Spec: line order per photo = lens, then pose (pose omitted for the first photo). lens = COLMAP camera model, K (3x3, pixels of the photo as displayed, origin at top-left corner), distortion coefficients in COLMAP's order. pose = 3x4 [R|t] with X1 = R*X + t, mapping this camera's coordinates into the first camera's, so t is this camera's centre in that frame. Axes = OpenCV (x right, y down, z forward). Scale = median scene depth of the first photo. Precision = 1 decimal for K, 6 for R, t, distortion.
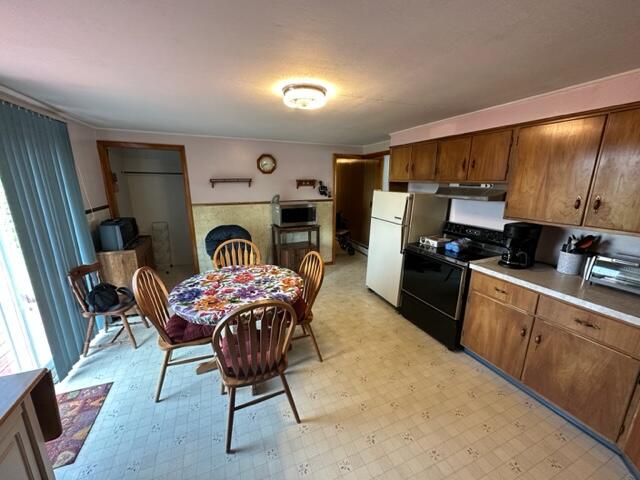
lens RADIAL K [[255.3, 0, 320.0], [0, 255.3, 240.0], [0, 0, 1]] dist [-0.000605, 0.000007]
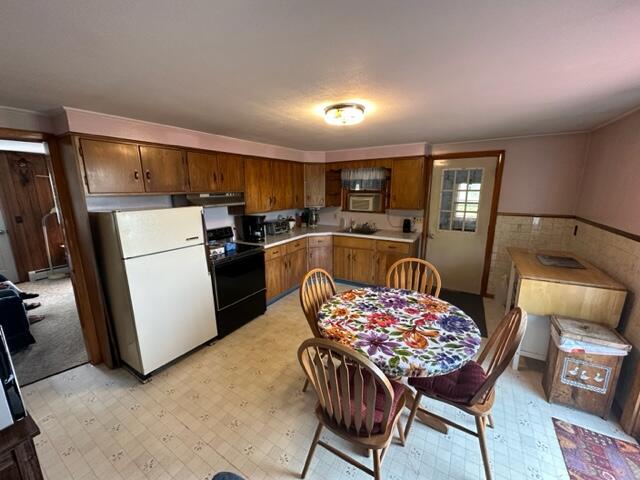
lens RADIAL K [[255.3, 0, 320.0], [0, 255.3, 240.0], [0, 0, 1]] dist [-0.000605, 0.000007]
pose [[-0.587200, -0.159638, 0.793543, -0.816308], [0.196397, 0.922966, 0.331002, -0.385091], [-0.785254, 0.350214, -0.510614, 1.569672]]
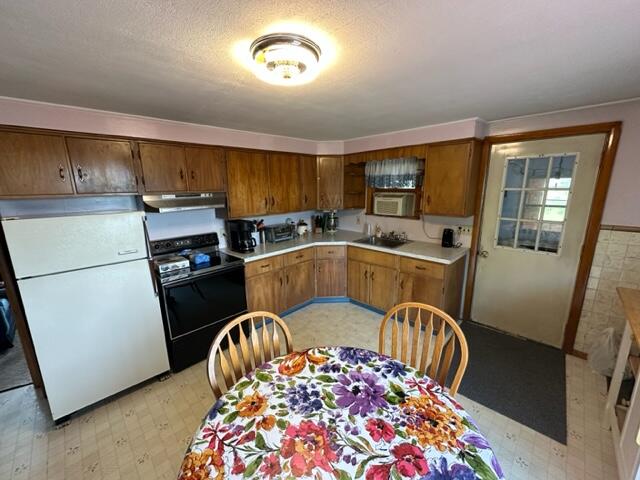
lens RADIAL K [[255.3, 0, 320.0], [0, 255.3, 240.0], [0, 0, 1]] dist [-0.000605, 0.000007]
pose [[-0.384224, -0.189615, 0.903559, -0.646826], [0.229547, 0.928330, 0.292424, -0.272610], [-0.894248, 0.319766, -0.313161, 1.088260]]
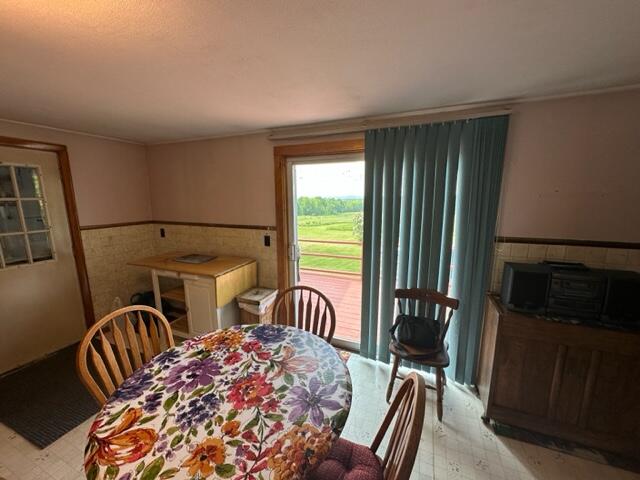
lens RADIAL K [[255.3, 0, 320.0], [0, 255.3, 240.0], [0, 0, 1]] dist [-0.000605, 0.000007]
pose [[-0.707512, 0.124630, -0.695625, -0.092638], [-0.161062, 0.929986, 0.330433, -0.327488], [0.688103, 0.345824, -0.637903, 1.412565]]
